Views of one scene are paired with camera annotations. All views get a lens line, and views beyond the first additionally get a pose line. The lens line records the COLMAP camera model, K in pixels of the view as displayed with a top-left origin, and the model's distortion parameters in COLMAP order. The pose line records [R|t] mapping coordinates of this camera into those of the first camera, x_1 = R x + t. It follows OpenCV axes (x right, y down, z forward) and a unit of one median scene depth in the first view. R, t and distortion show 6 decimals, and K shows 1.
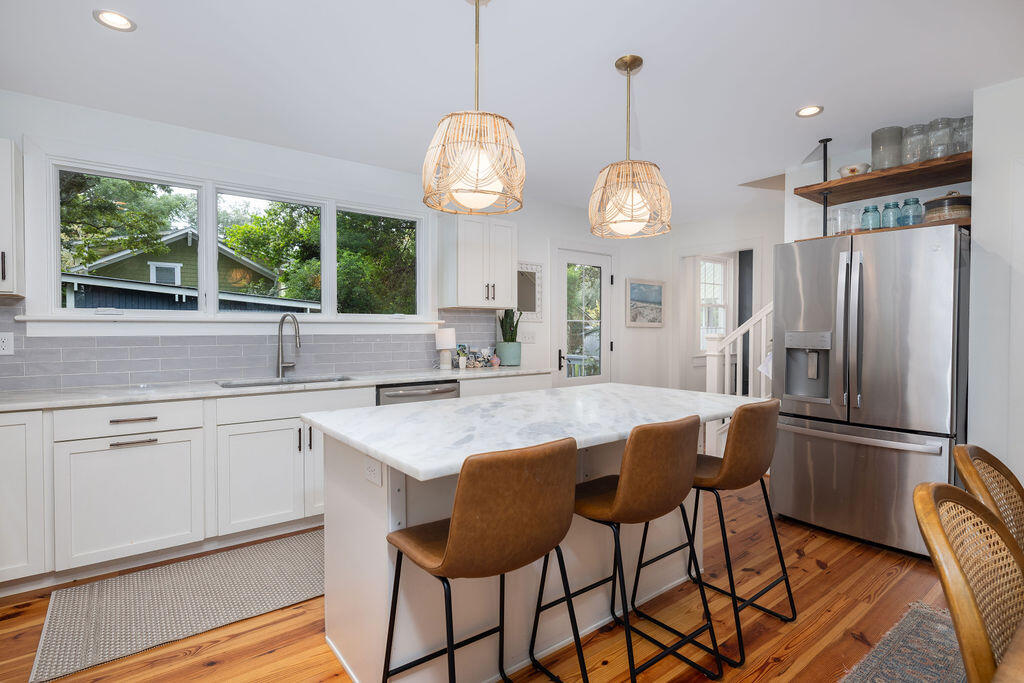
lens RADIAL K [[500.6, 0, 511.5], [0, 500.6, 341.7], [0, 0, 1]] dist [0.002016, 0.000337]
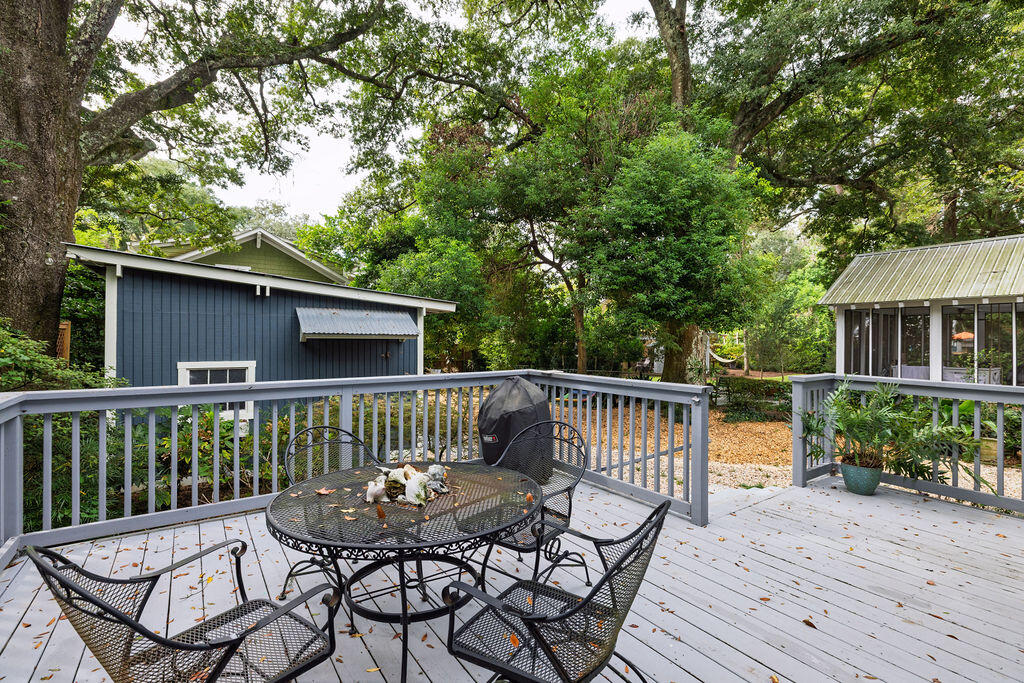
lens RADIAL K [[468.7, 0, 512.3], [0, 468.7, 341.4], [0, 0, 1]] dist [-0.000990, -0.000125]
pose [[0.998372, 0.003360, -0.056940, -0.122573], [-0.004634, 0.999741, -0.022269, -0.000814], [0.056850, 0.022497, 0.998129, 0.162907]]
